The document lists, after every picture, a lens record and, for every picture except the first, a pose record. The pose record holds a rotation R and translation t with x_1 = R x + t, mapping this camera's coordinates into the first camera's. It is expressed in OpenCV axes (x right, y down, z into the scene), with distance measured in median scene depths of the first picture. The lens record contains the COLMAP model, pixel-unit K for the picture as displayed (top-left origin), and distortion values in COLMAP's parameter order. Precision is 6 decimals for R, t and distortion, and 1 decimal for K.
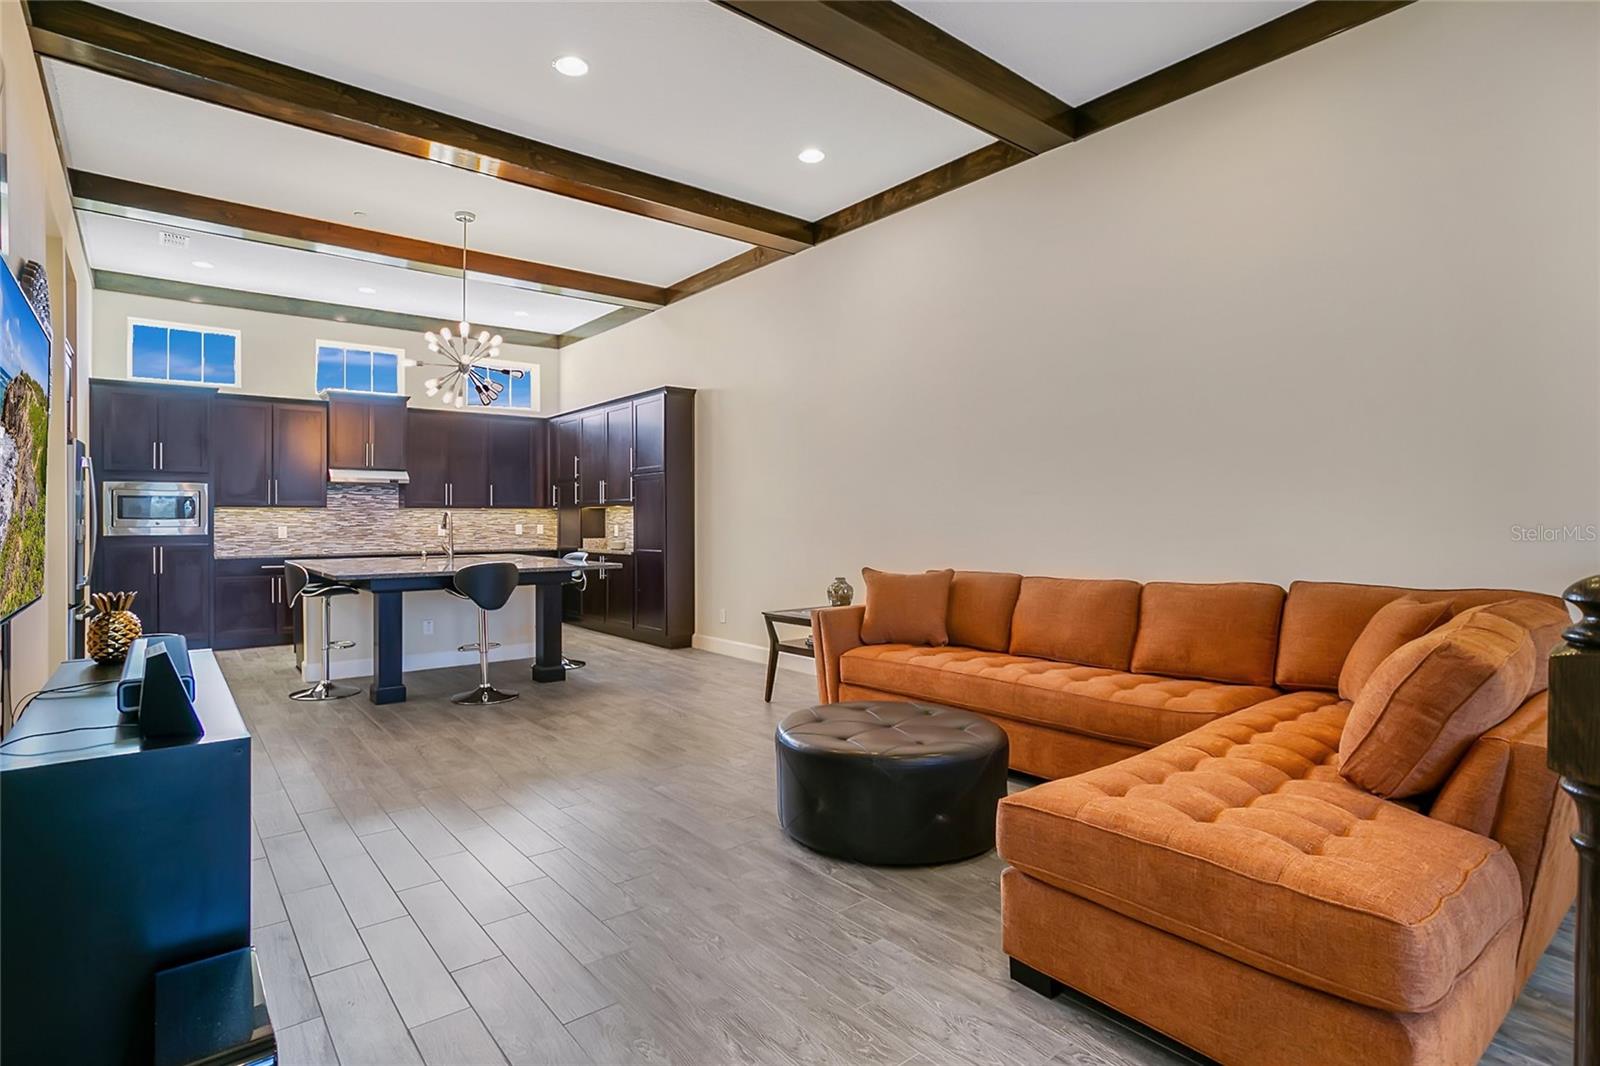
lens RADIAL K [[793.9, 0, 800.0], [0, 793.9, 521.6], [0, 0, 1]] dist [-0.014584, 0.000533]
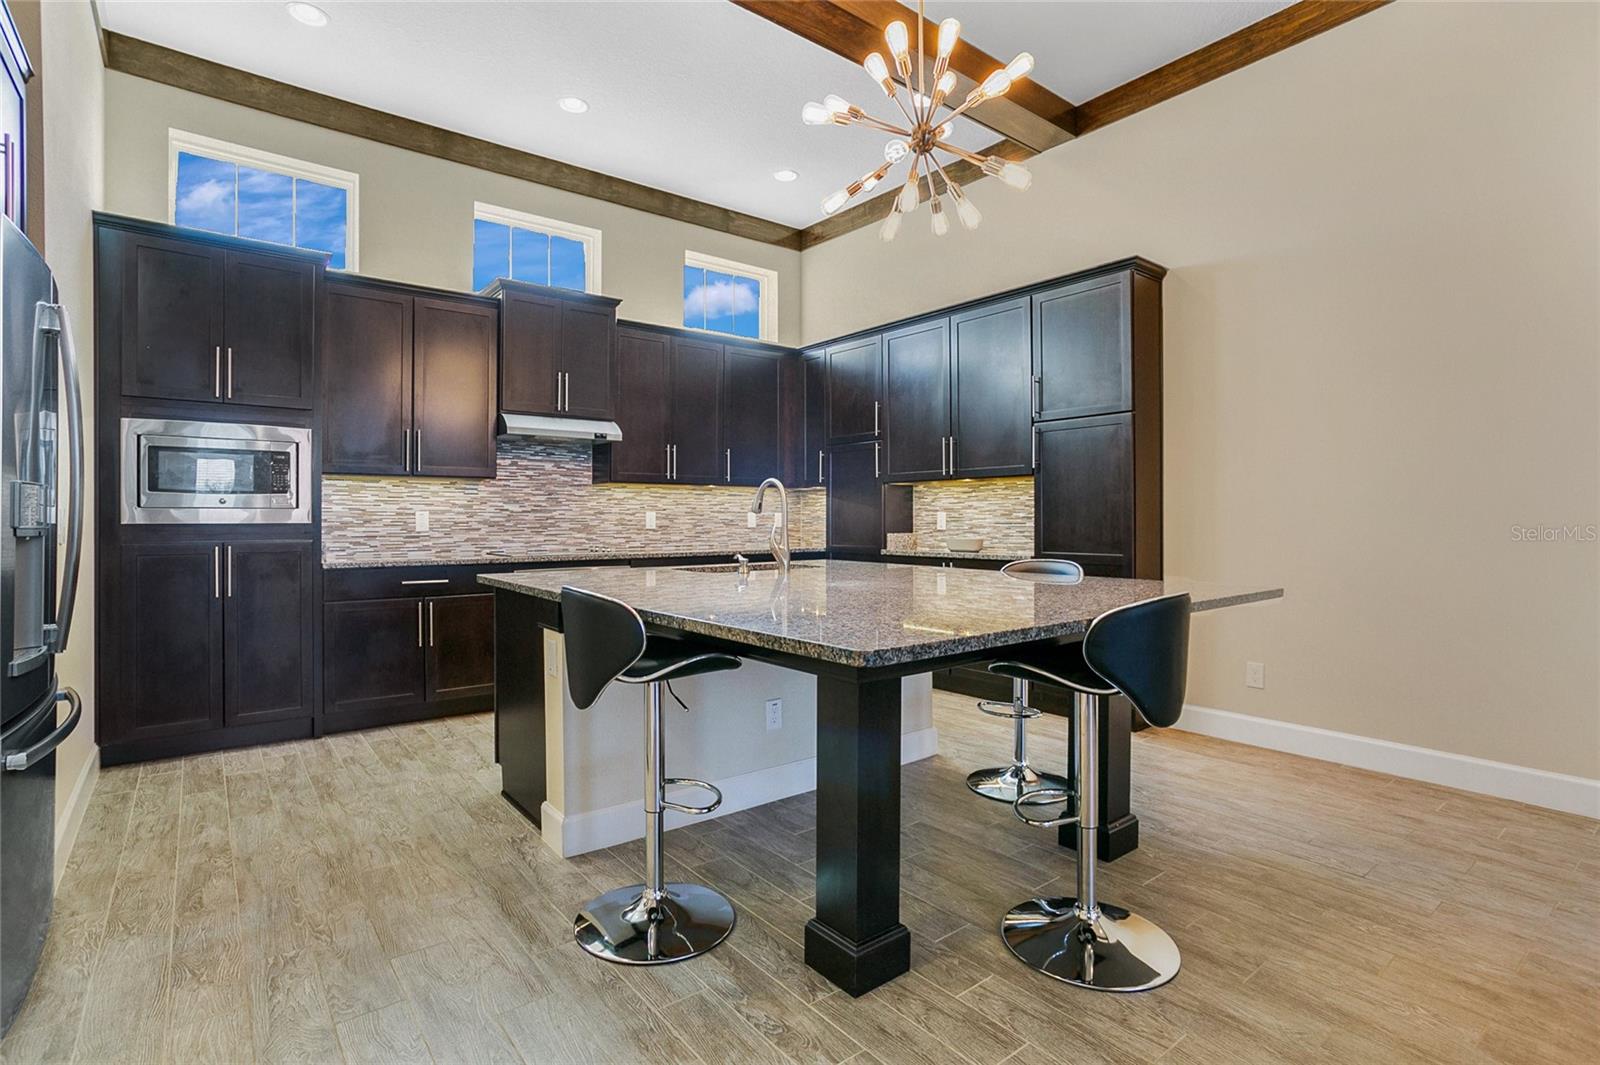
lens RADIAL K [[793.9, 0, 794.9], [0, 793.9, 519.7], [0, 0, 1]] dist [-0.014584, 0.000533]
pose [[0.999875, 0.003516, -0.015388, -0.369607], [-0.003485, 0.999992, 0.002084, 0.010235], [0.015396, -0.002030, 0.999879, 0.414842]]
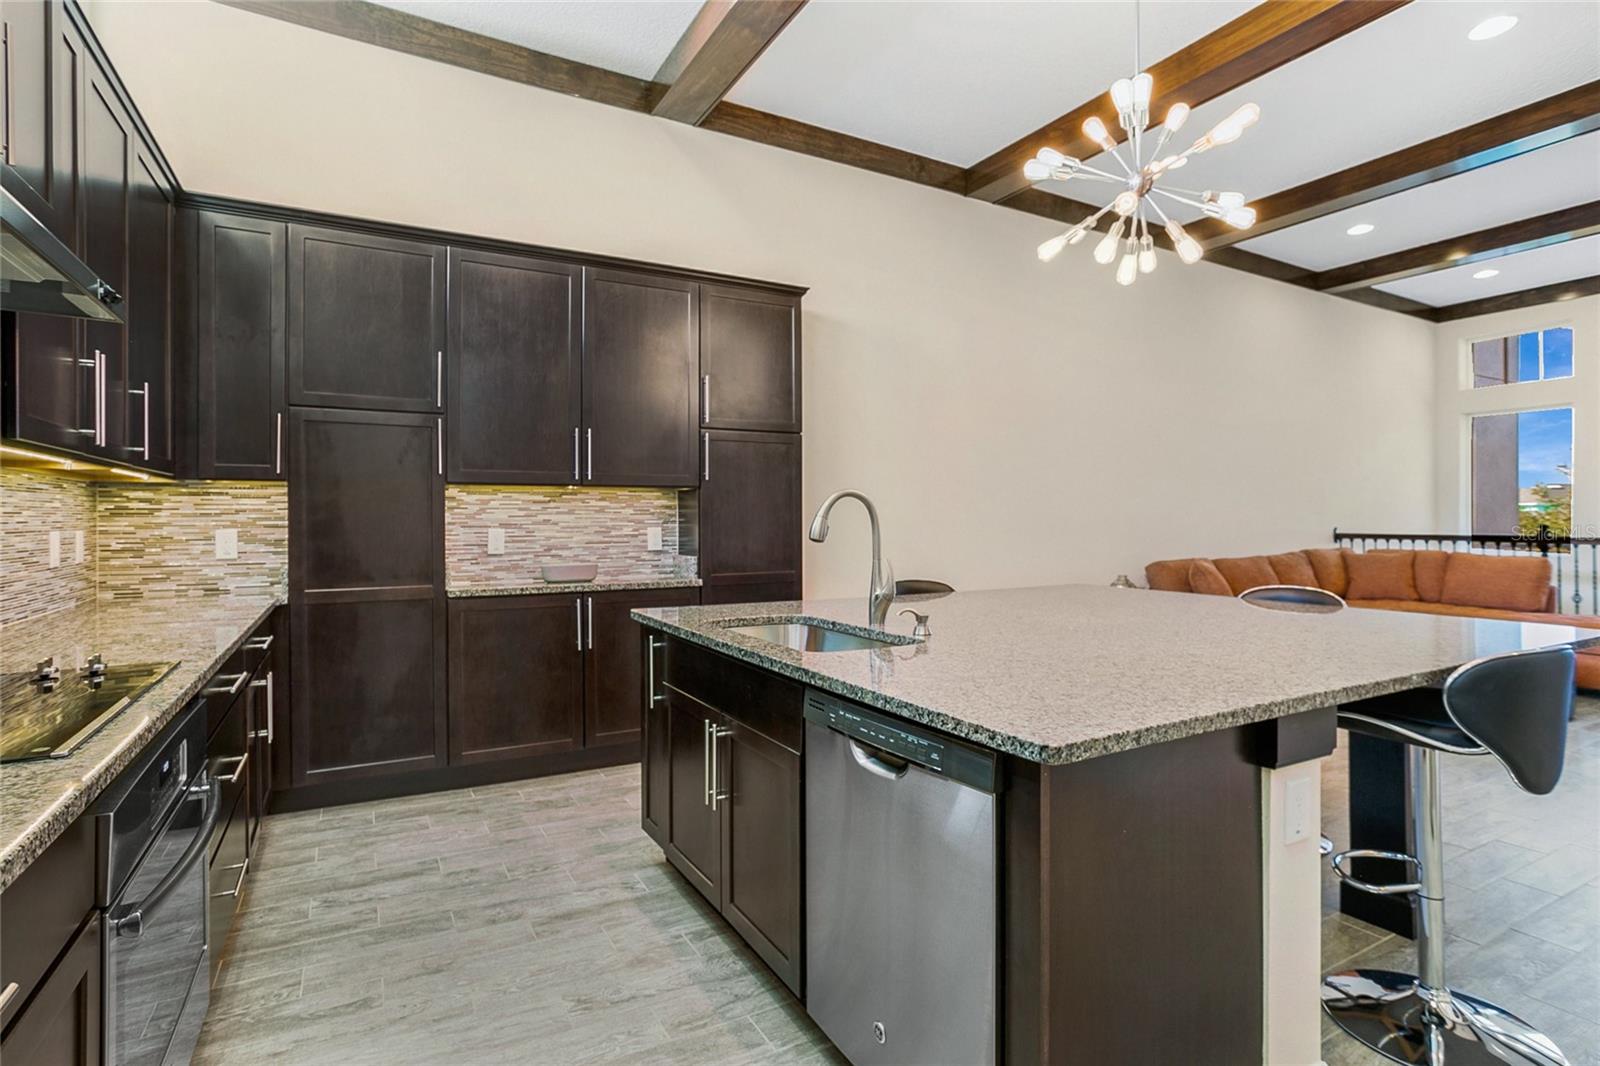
lens RADIAL K [[793.9, 0, 798.5], [0, 793.9, 520.8], [0, 0, 1]] dist [-0.014584, 0.000533]
pose [[0.184776, 0.001629, 0.982779, -0.795240], [-0.002453, 0.999996, -0.001196, -0.002873], [-0.982778, -0.002190, 0.184779, 0.963811]]
